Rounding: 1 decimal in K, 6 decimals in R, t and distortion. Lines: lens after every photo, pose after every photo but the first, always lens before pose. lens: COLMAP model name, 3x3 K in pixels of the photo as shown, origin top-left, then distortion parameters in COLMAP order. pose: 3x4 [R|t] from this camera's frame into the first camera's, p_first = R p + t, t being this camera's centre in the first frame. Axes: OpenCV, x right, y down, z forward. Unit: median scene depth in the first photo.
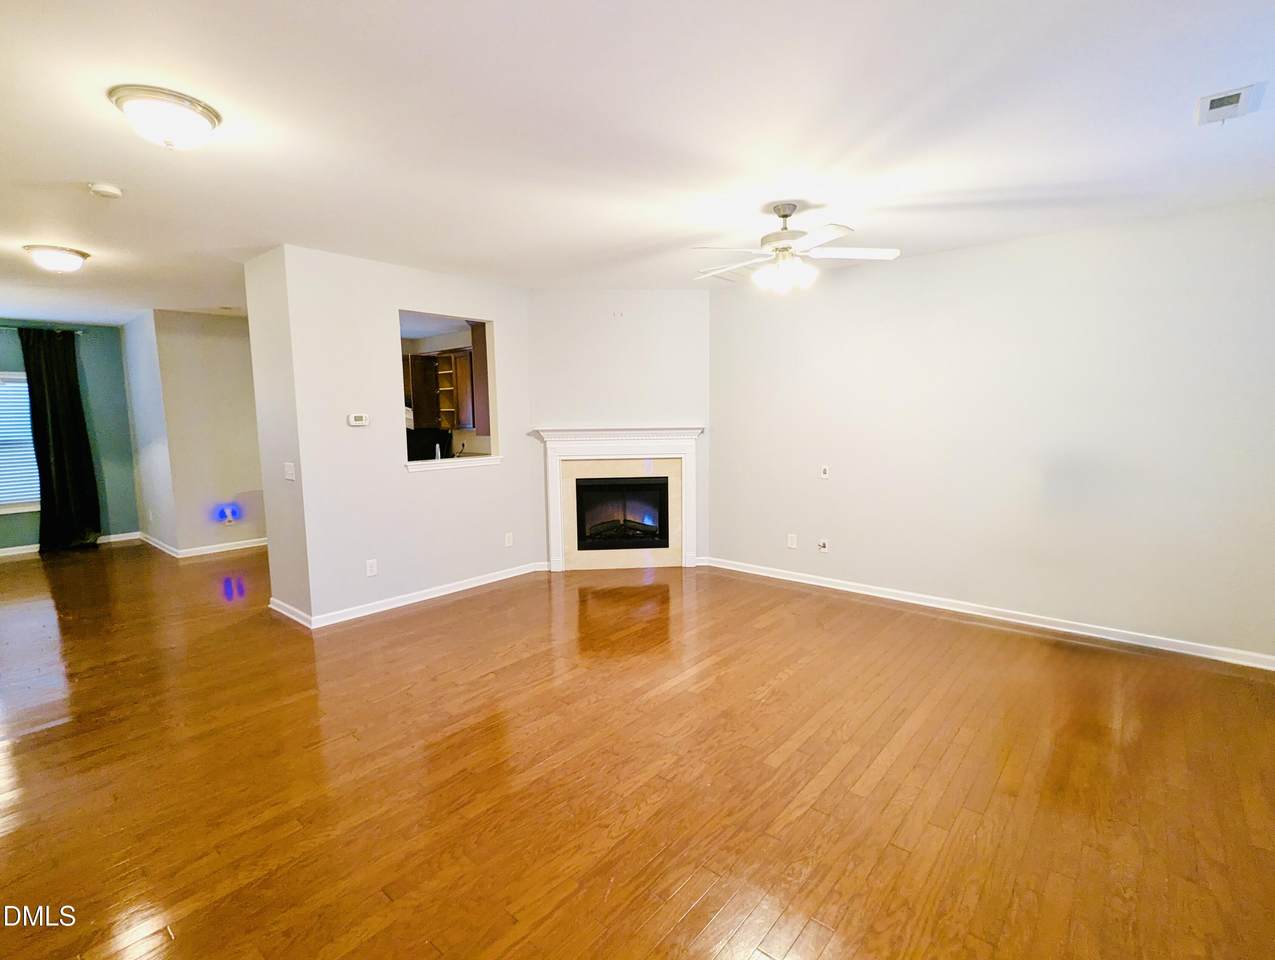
lens RADIAL K [[619.7, 0, 637.5], [0, 619.7, 480.0], [0, 0, 1]] dist [0.000286, -0.000105]
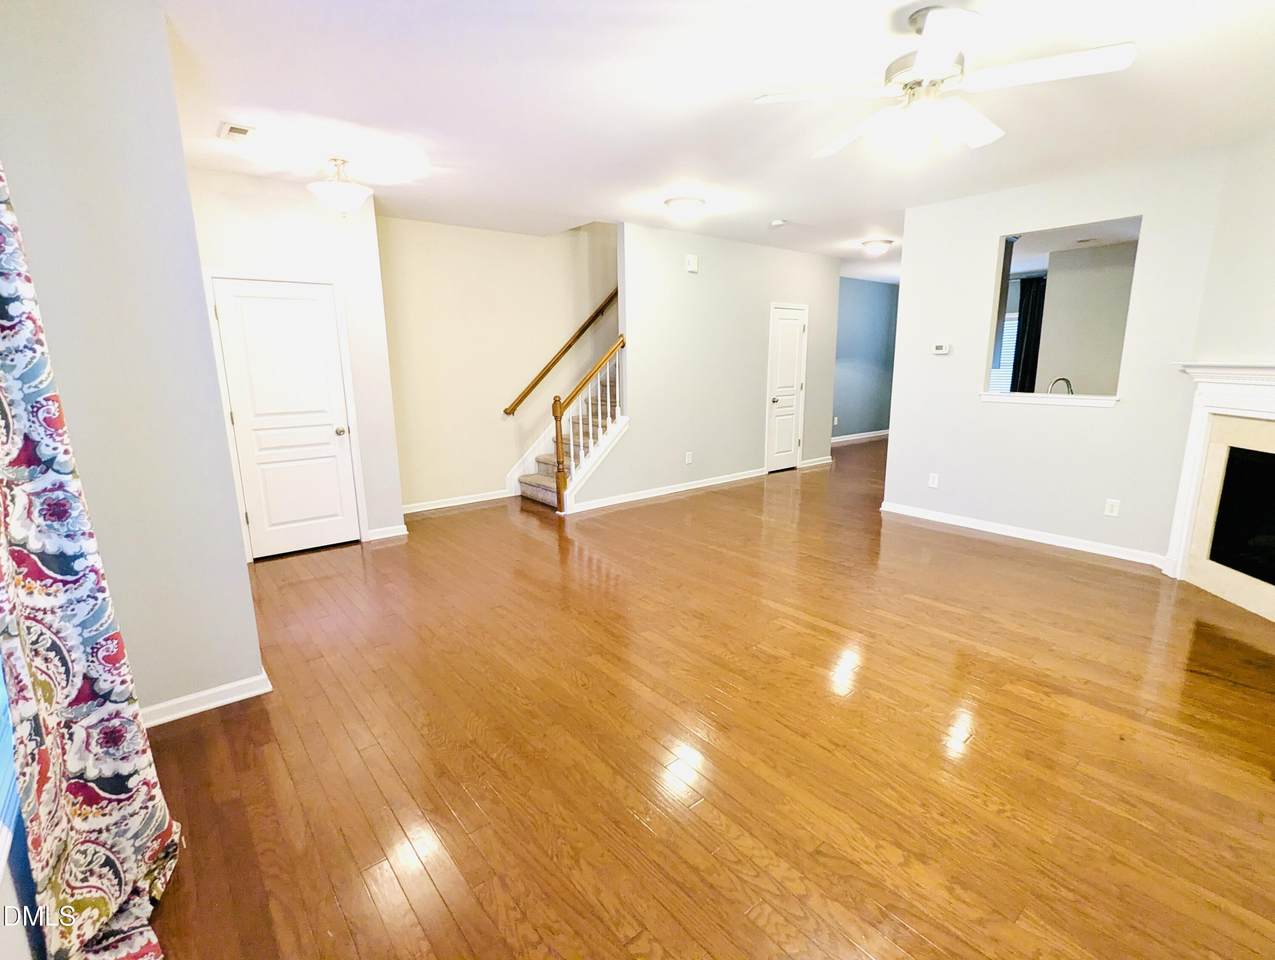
lens RADIAL K [[619.7, 0, 637.5], [0, 619.7, 480.0], [0, 0, 1]] dist [0.000286, -0.000105]
pose [[-0.202876, 0.204584, -0.957594, 0.622421], [-0.095697, 0.969107, 0.227318, -0.053441], [0.974517, 0.137756, -0.177031, 0.539904]]
